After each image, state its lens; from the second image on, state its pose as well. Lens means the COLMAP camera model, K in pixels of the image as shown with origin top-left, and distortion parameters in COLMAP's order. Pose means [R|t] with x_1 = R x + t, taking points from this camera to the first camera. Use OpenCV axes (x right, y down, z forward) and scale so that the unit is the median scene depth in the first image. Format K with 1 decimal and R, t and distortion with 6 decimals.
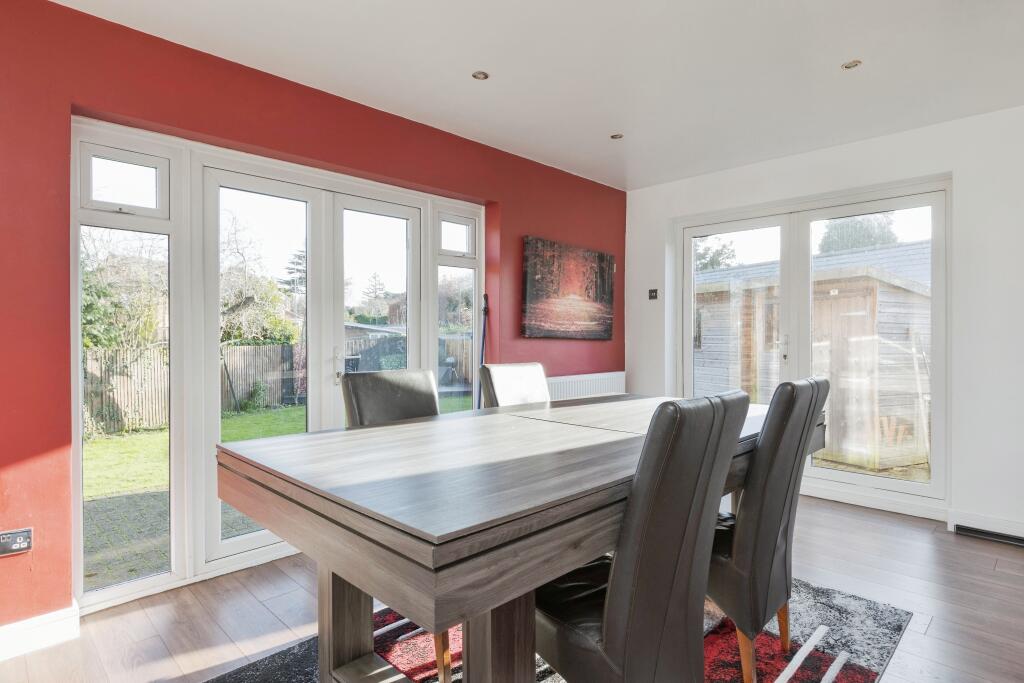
lens RADIAL K [[562.4, 0, 512.0], [0, 562.4, 341.5], [0, 0, 1]] dist [-0.001724, 0.000010]
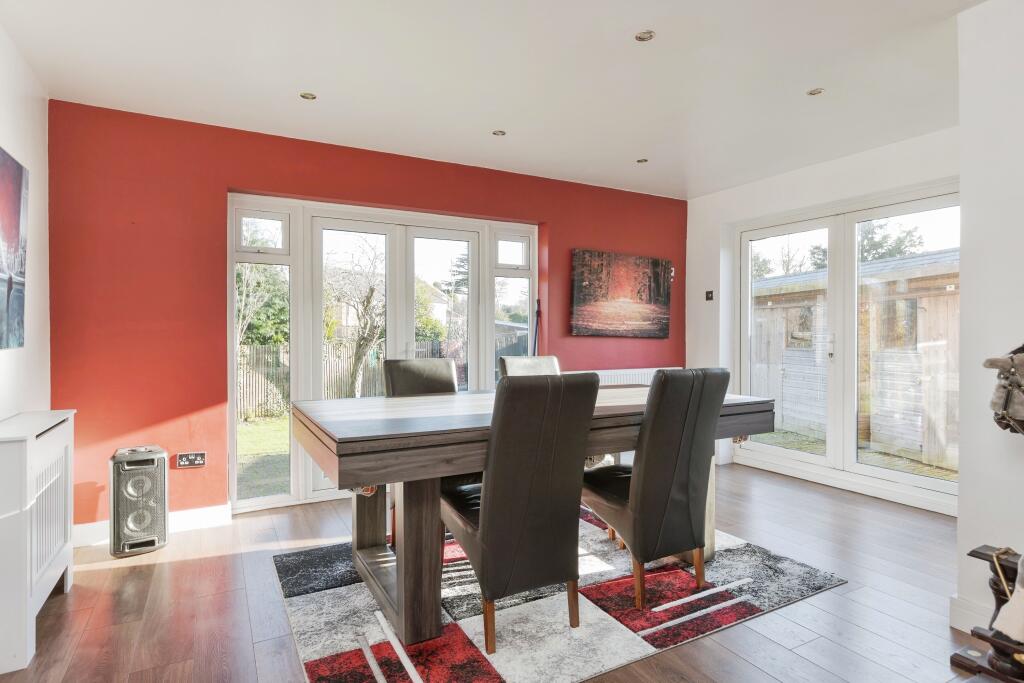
lens RADIAL K [[562.4, 0, 512.0], [0, 562.4, 341.5], [0, 0, 1]] dist [-0.001724, 0.000010]
pose [[0.961579, 0.005984, -0.274465, 0.220596], [-0.004873, 0.999977, 0.004732, 0.000240], [0.274487, -0.003212, 0.961586, -0.158694]]
